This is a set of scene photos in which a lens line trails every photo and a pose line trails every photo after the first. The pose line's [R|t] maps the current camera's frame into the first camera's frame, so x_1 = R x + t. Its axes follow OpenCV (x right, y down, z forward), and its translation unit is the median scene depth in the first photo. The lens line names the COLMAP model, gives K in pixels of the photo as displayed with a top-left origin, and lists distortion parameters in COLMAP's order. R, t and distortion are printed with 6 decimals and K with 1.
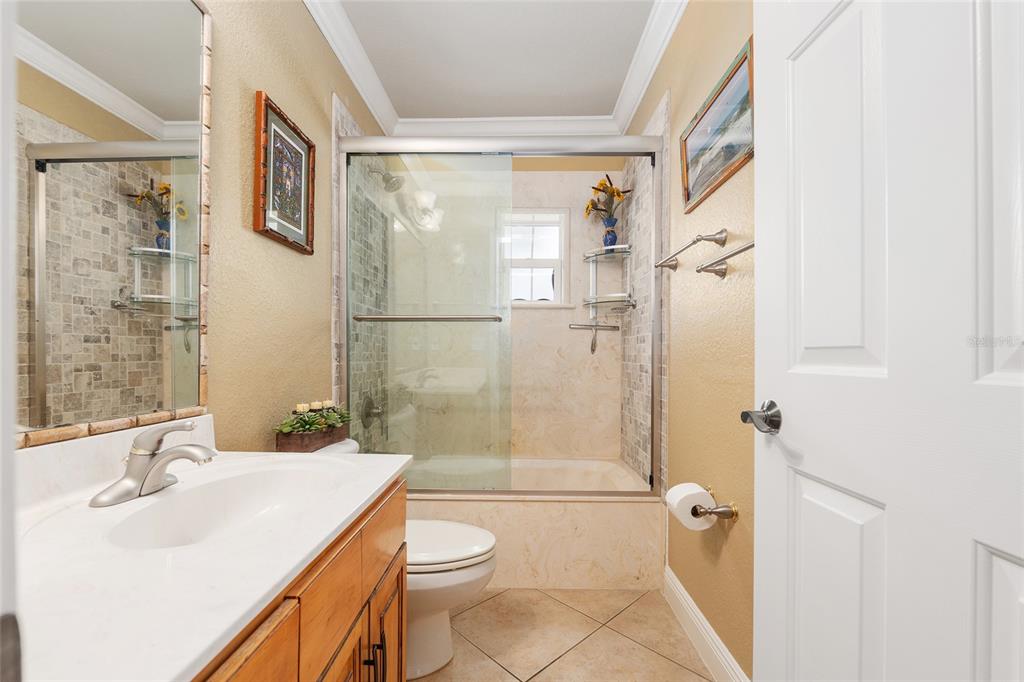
lens RADIAL K [[418.1, 0, 520.3], [0, 418.1, 354.7], [0, 0, 1]] dist [-0.007468, 0.000228]
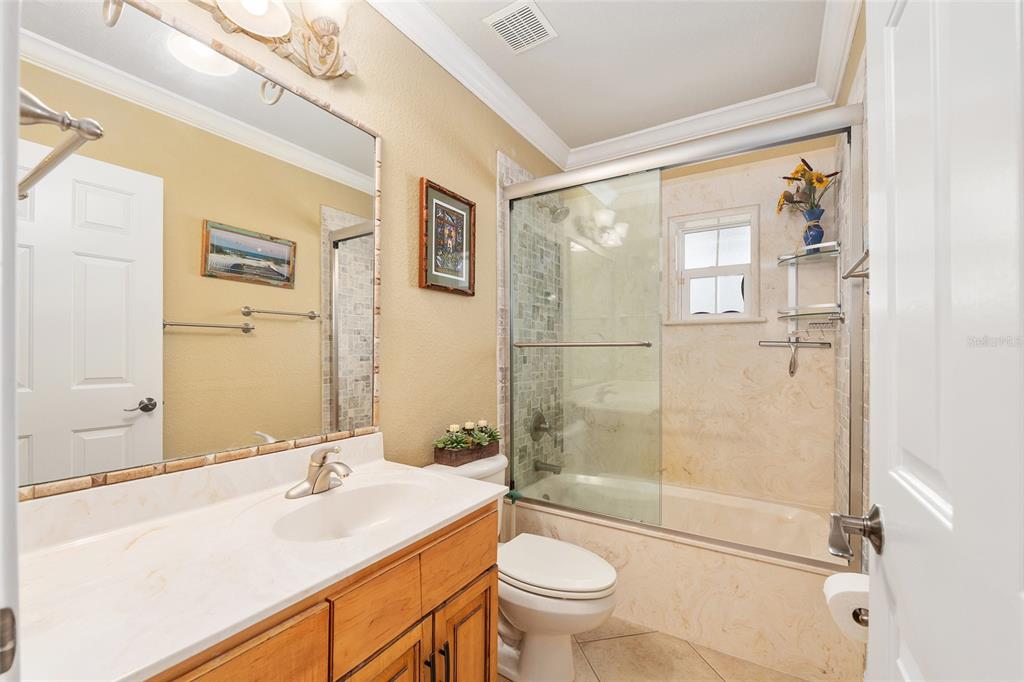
lens RADIAL K [[418.1, 0, 520.3], [0, 418.1, 354.7], [0, 0, 1]] dist [-0.007468, 0.000228]
pose [[0.863593, 0.003546, -0.504177, 0.178868], [-0.004506, 0.999990, -0.000685, -0.059977], [0.504170, 0.002864, 0.863600, 0.032661]]
